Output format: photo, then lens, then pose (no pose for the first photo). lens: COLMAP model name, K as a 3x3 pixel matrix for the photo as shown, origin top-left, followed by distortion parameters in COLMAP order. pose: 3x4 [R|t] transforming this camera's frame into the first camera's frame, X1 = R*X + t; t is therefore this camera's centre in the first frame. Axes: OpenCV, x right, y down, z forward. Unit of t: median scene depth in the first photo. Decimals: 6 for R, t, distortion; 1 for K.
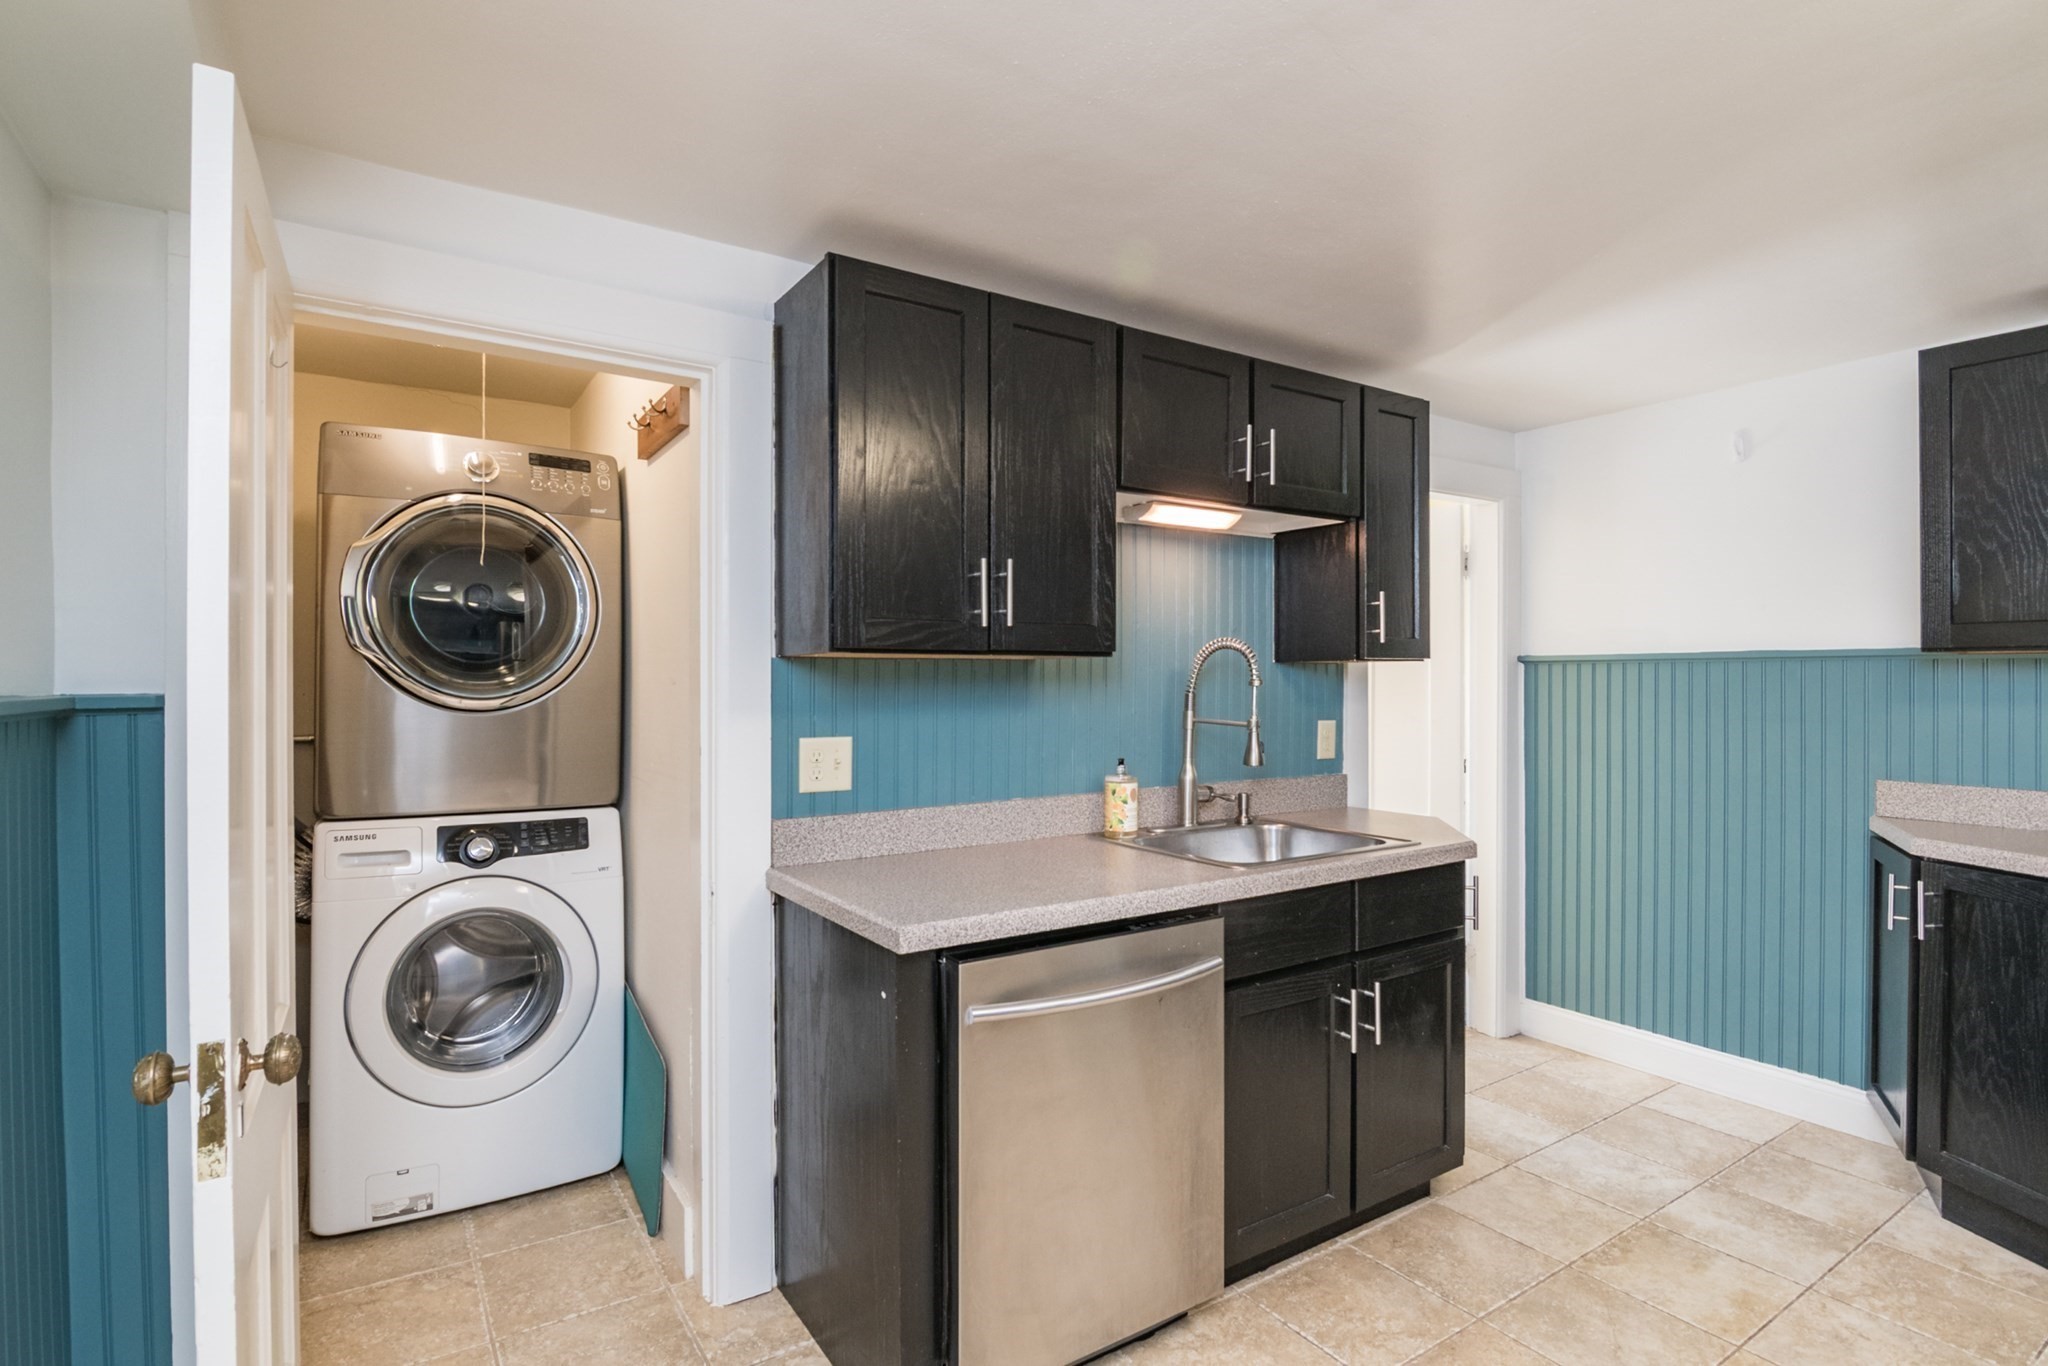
lens RADIAL K [[1002.7, 0, 1005.2], [0, 1002.7, 678.8], [0, 0, 1]] dist [-0.004755, -0.003288]
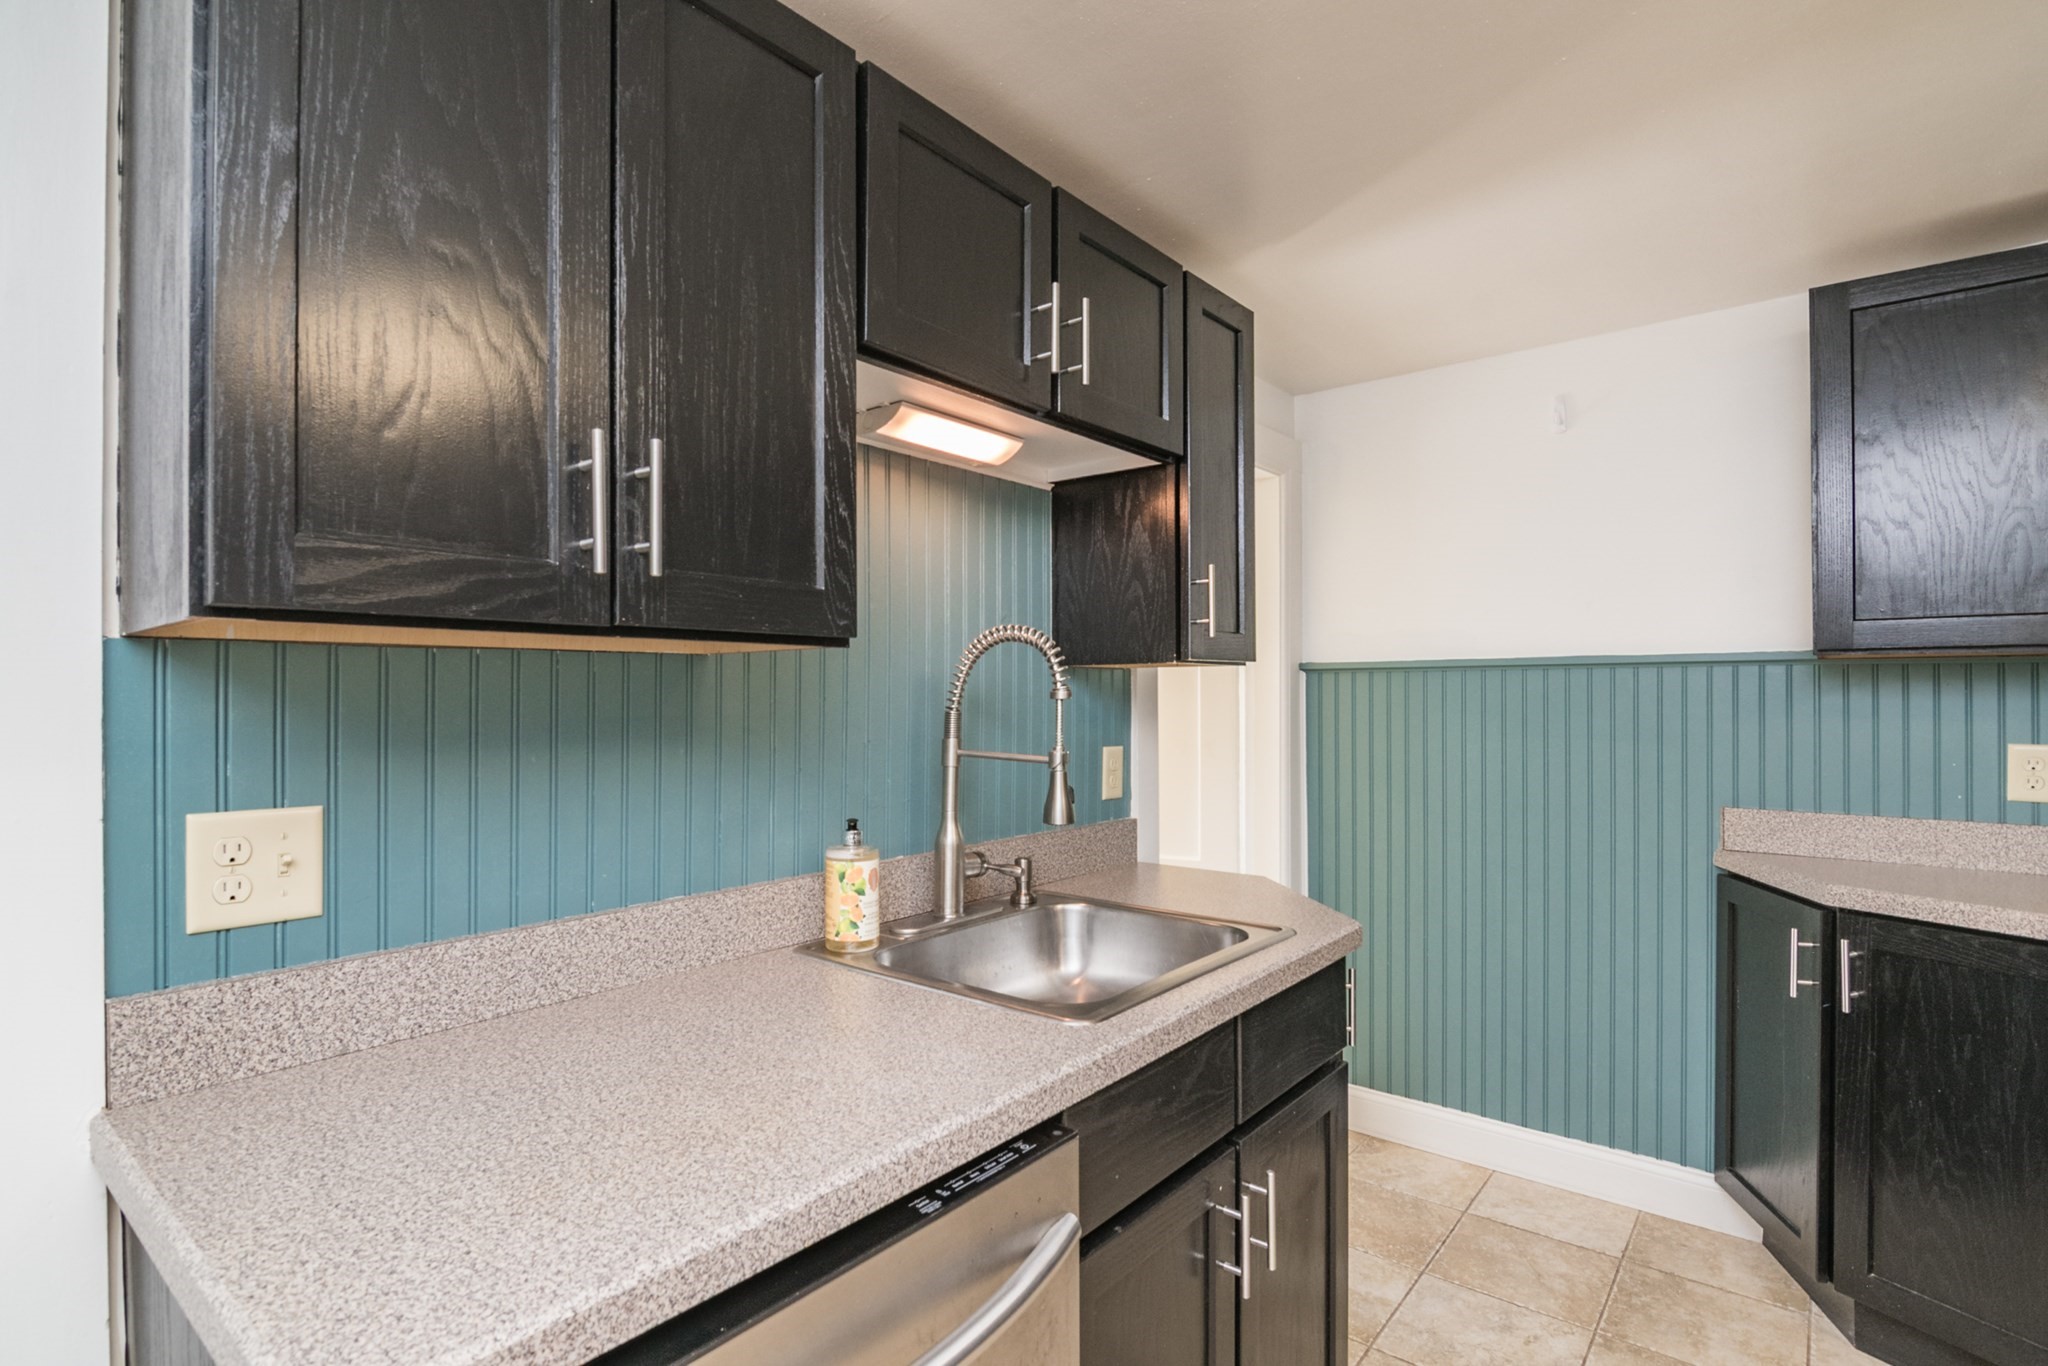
lens RADIAL K [[1002.7, 0, 946.2], [0, 1002.7, 699.8], [0, 0, 1]] dist [-0.004755, -0.003288]
pose [[0.963049, -0.003637, 0.269301, 0.007644], [0.002460, 0.999986, 0.004709, 0.004564], [-0.269314, -0.003873, 0.963045, 0.422453]]
